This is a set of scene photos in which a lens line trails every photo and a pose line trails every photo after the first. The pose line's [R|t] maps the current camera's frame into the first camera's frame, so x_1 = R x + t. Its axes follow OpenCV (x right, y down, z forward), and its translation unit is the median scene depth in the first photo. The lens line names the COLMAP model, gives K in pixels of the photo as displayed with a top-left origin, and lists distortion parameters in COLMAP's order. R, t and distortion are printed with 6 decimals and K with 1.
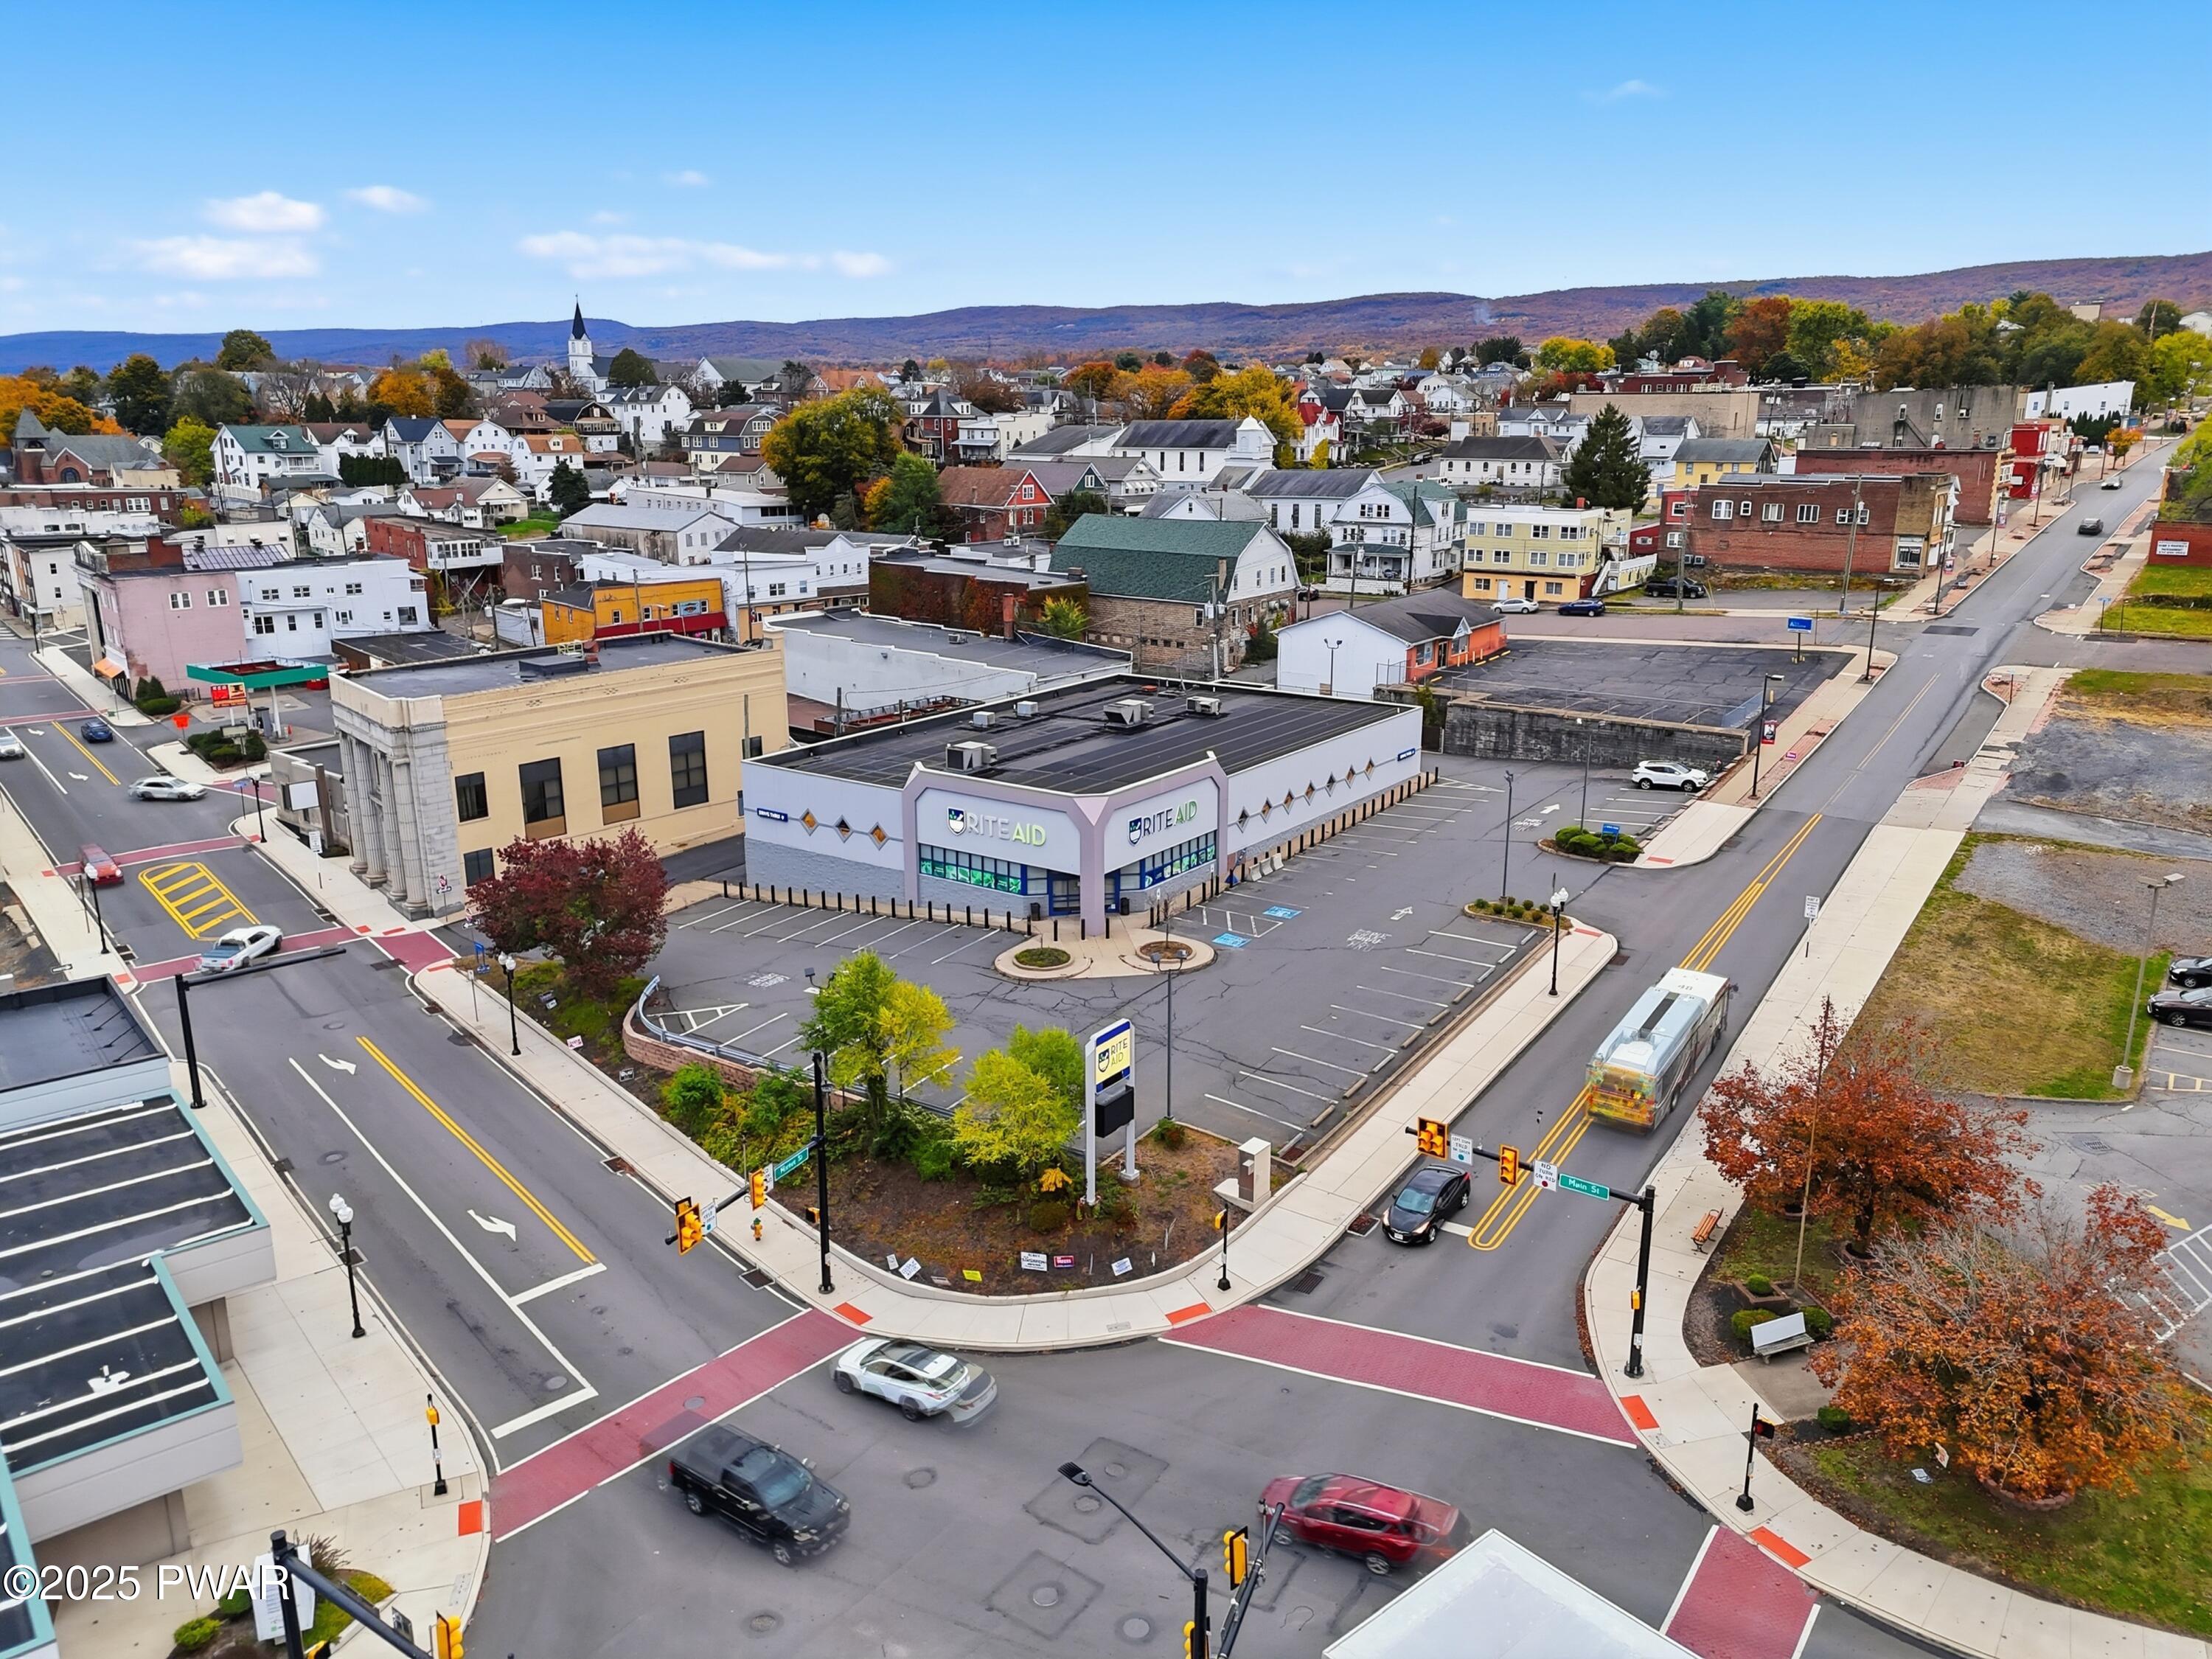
lens RADIAL K [[1608.7, 0, 1106.0], [0, 1608.7, 829.5], [0, 0, 1]] dist [0.117246, -0.155653]
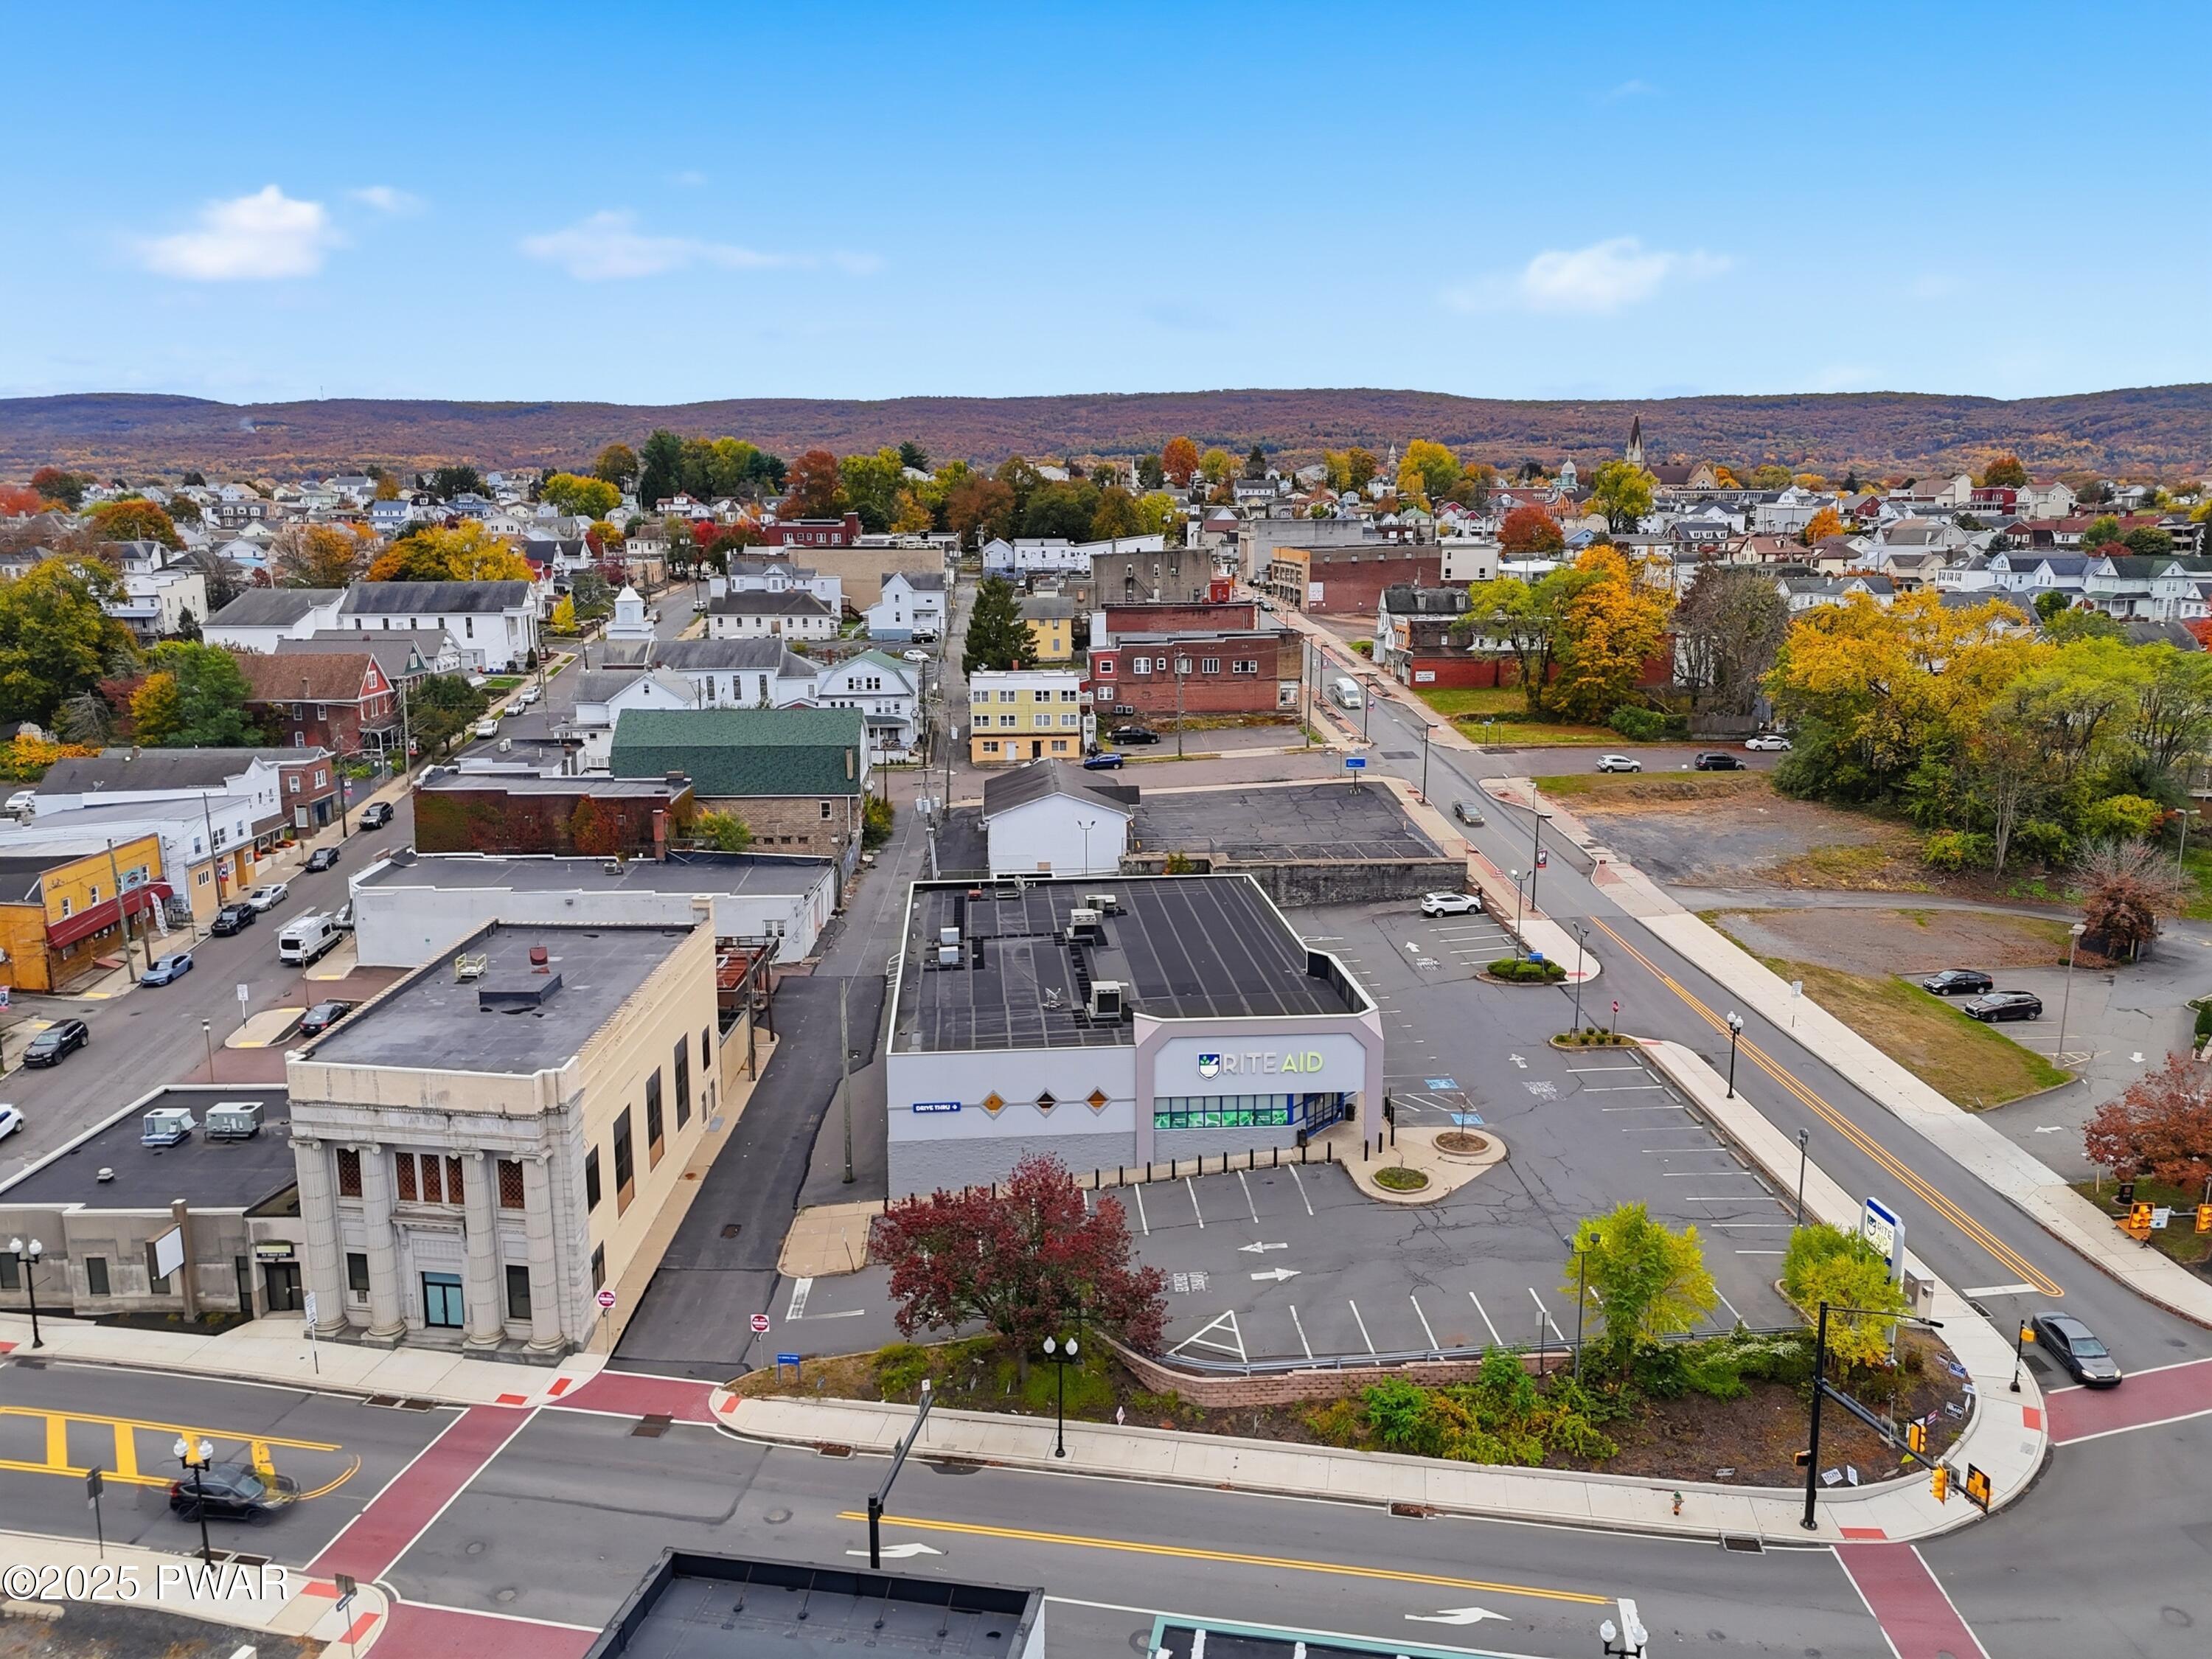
lens RADIAL K [[1608.7, 0, 1106.0], [0, 1608.7, 829.5], [0, 0, 1]] dist [0.117246, -0.155653]
pose [[0.761365, -0.127604, 0.635642, -0.664602], [0.168849, 0.985632, -0.004381, -0.136514], [-0.625950, 0.110662, 0.771972, 0.241158]]
